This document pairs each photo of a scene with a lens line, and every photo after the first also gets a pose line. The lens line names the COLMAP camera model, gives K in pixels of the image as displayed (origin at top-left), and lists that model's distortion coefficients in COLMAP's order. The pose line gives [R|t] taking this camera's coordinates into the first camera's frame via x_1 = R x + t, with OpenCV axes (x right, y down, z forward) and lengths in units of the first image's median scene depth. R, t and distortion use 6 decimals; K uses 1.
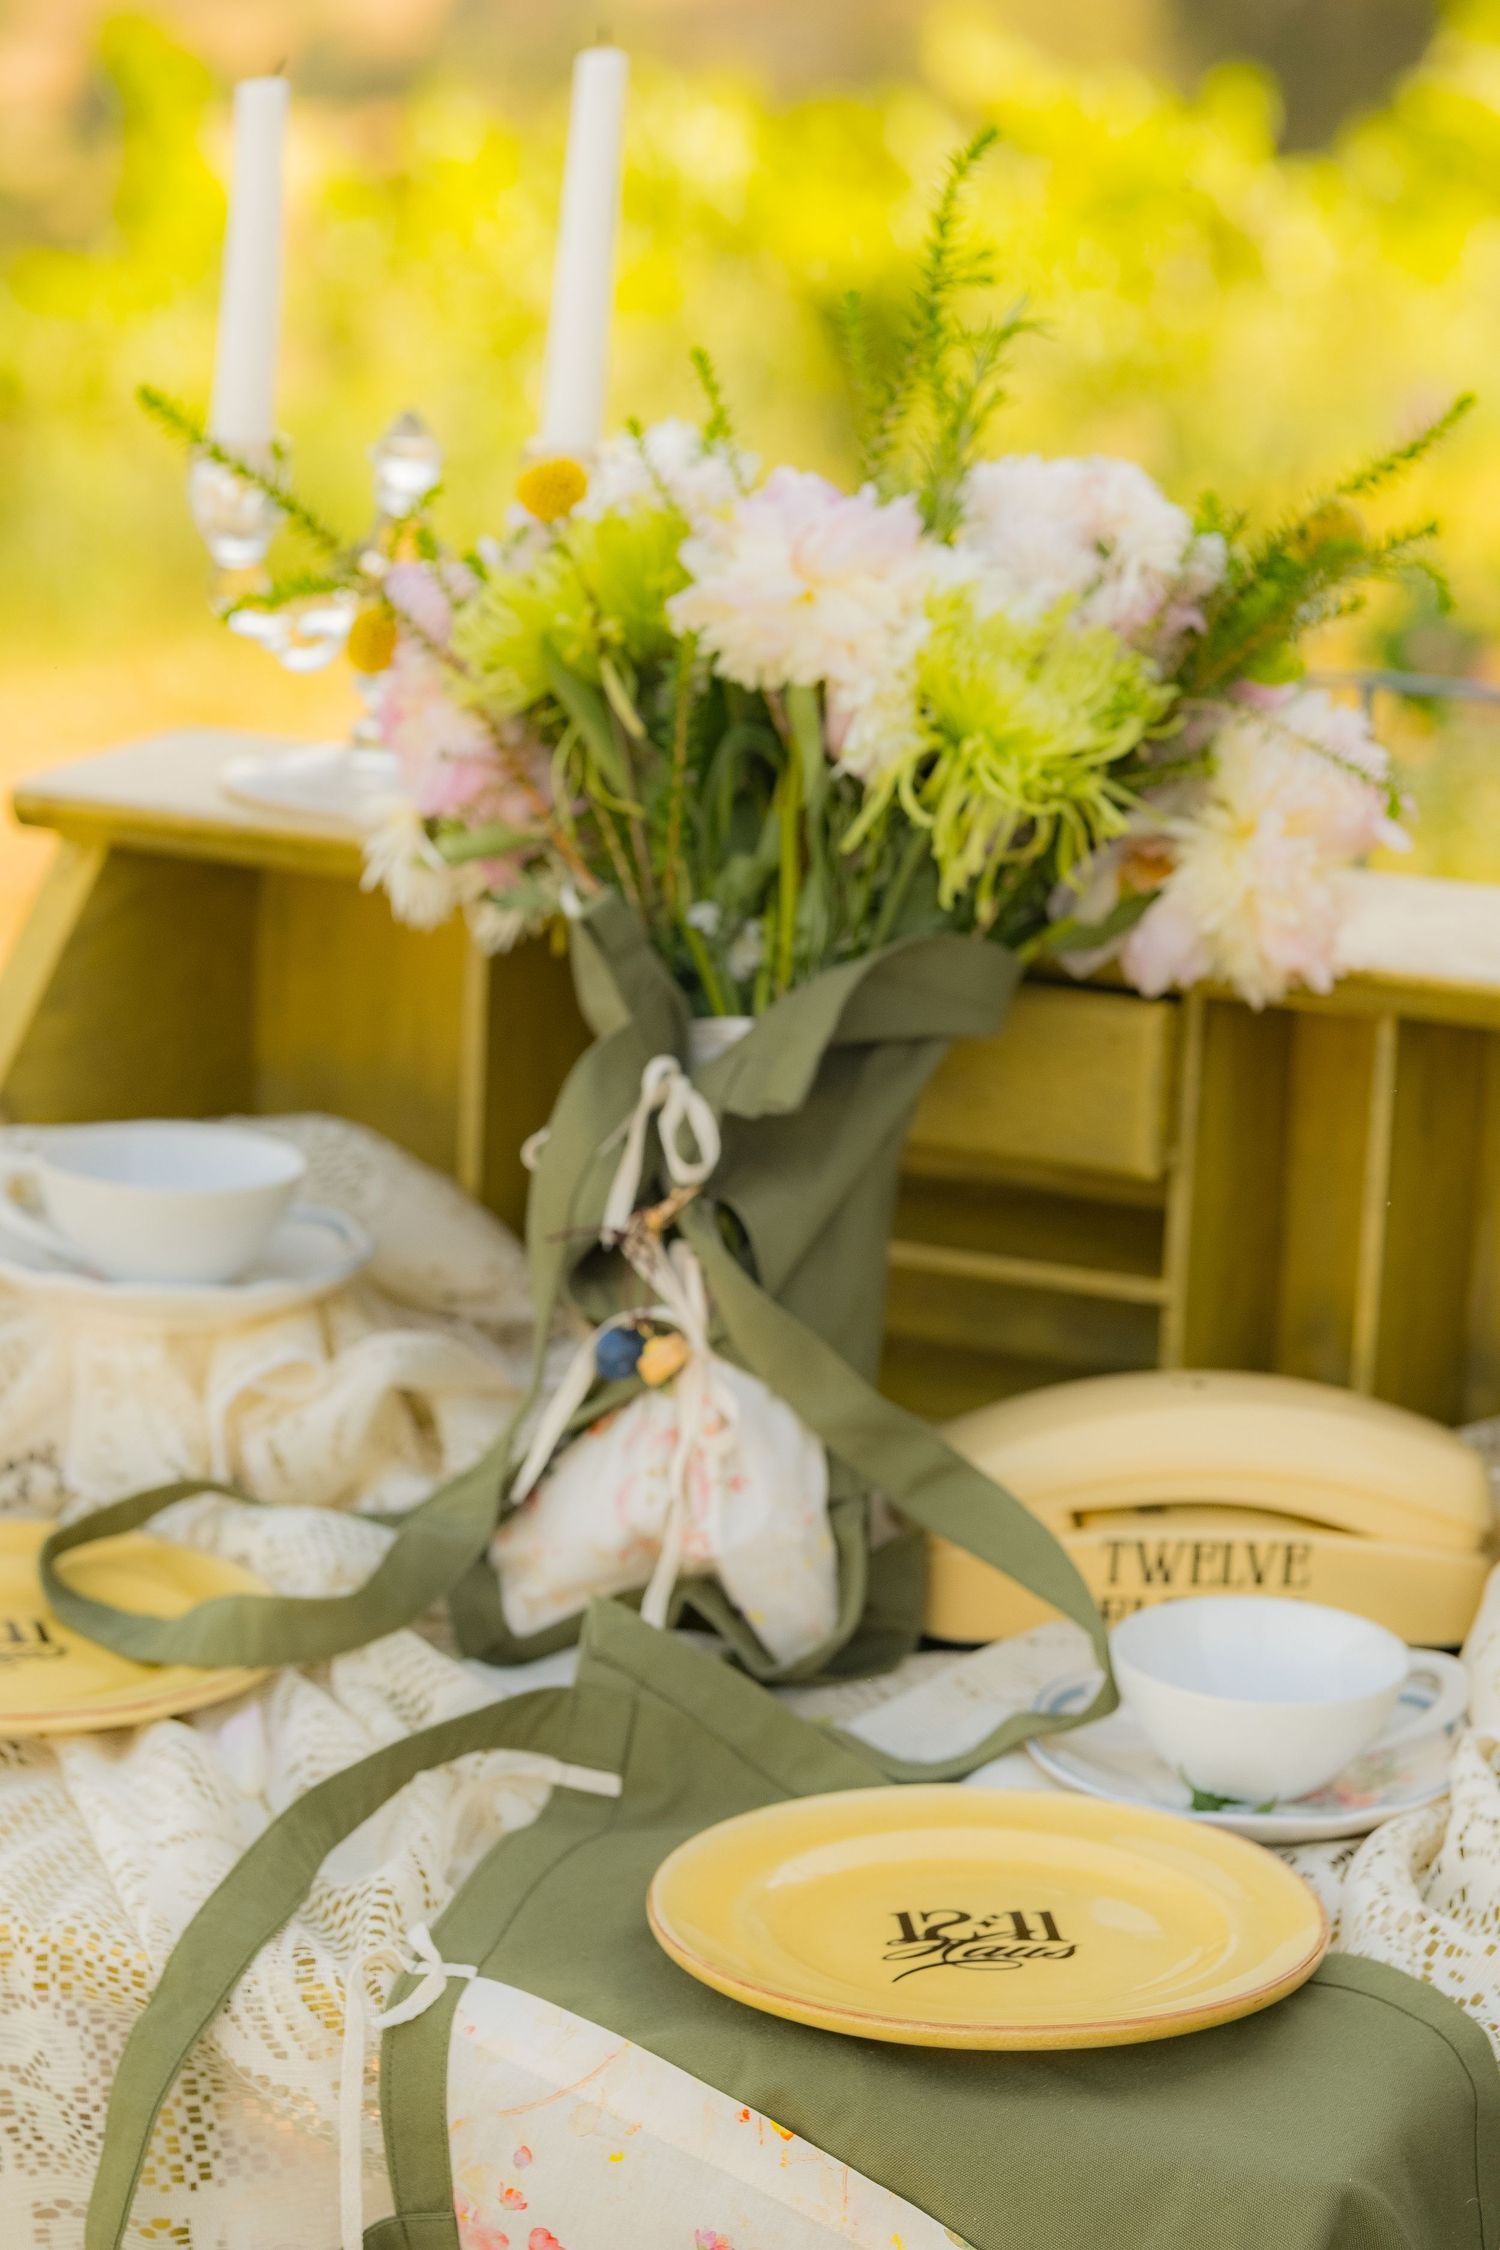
lens RADIAL K [[7659.3, 0, 750.0], [0, 7659.3, 1125.0], [0, 0, 1]] dist [0.032305, -2.126458]
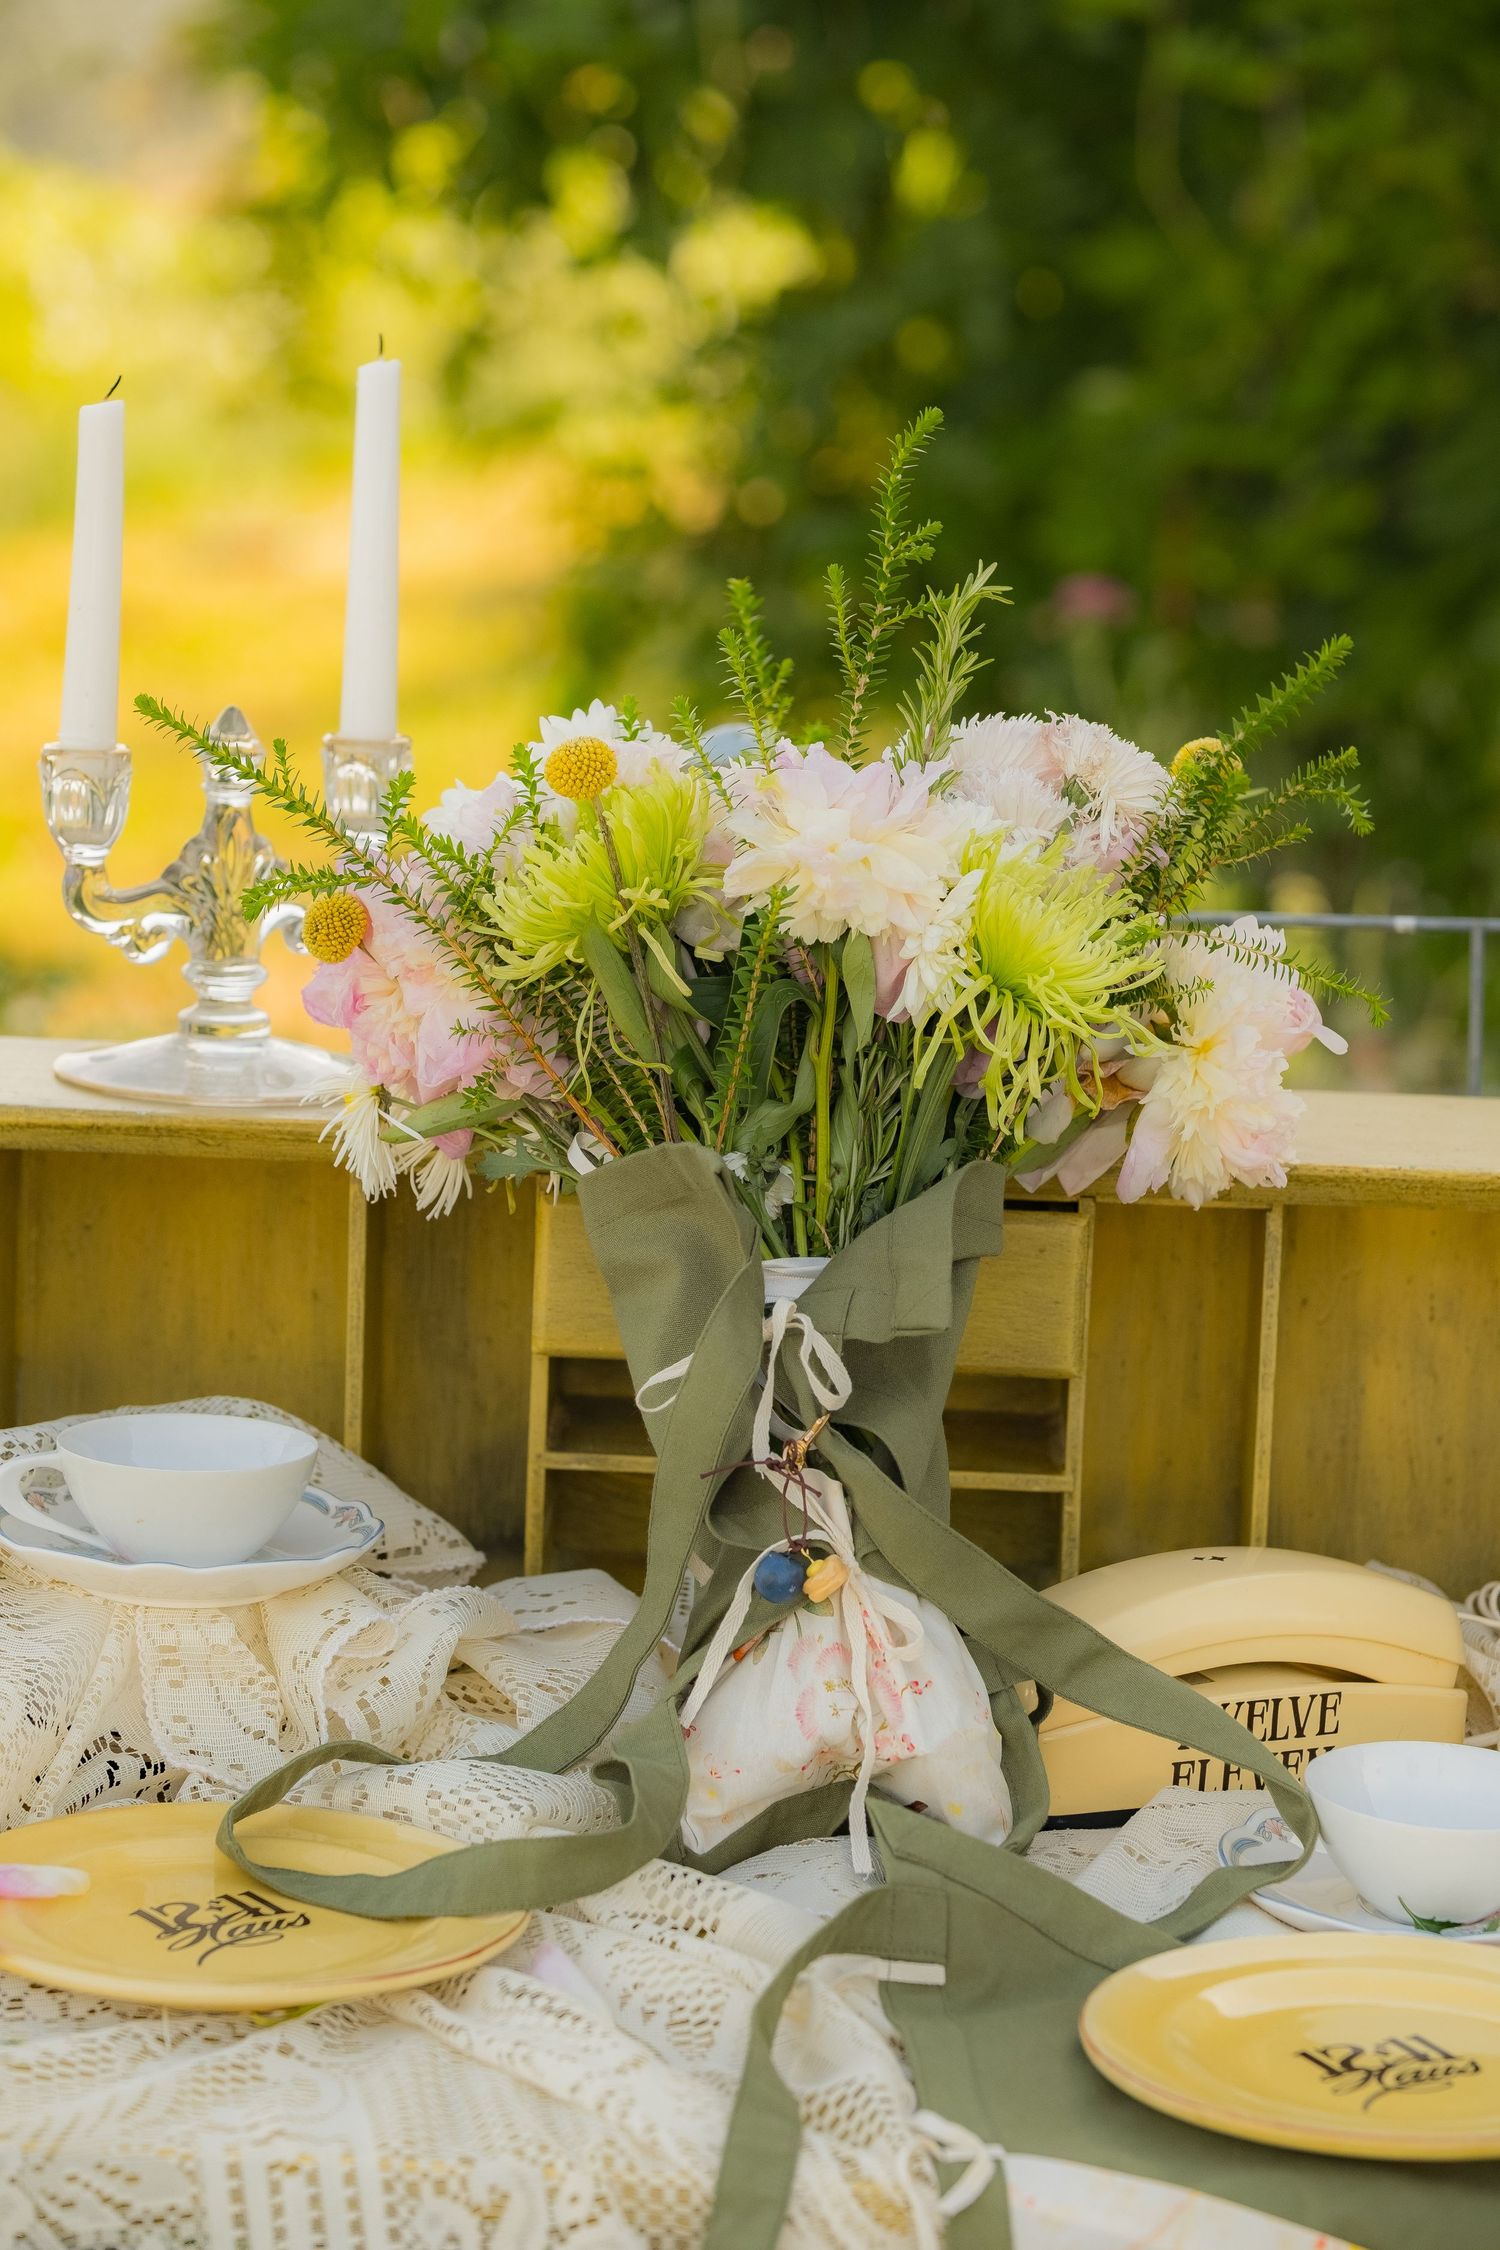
lens RADIAL K [[7659.3, 0, 750.0], [0, 7659.3, 1125.0], [0, 0, 1]] dist [0.032305, -2.126458]
pose [[0.928453, -0.076599, 0.363466, -0.399459], [0.089218, 0.995849, -0.018030, -0.013662], [-0.360576, 0.049167, 0.931433, 0.013719]]
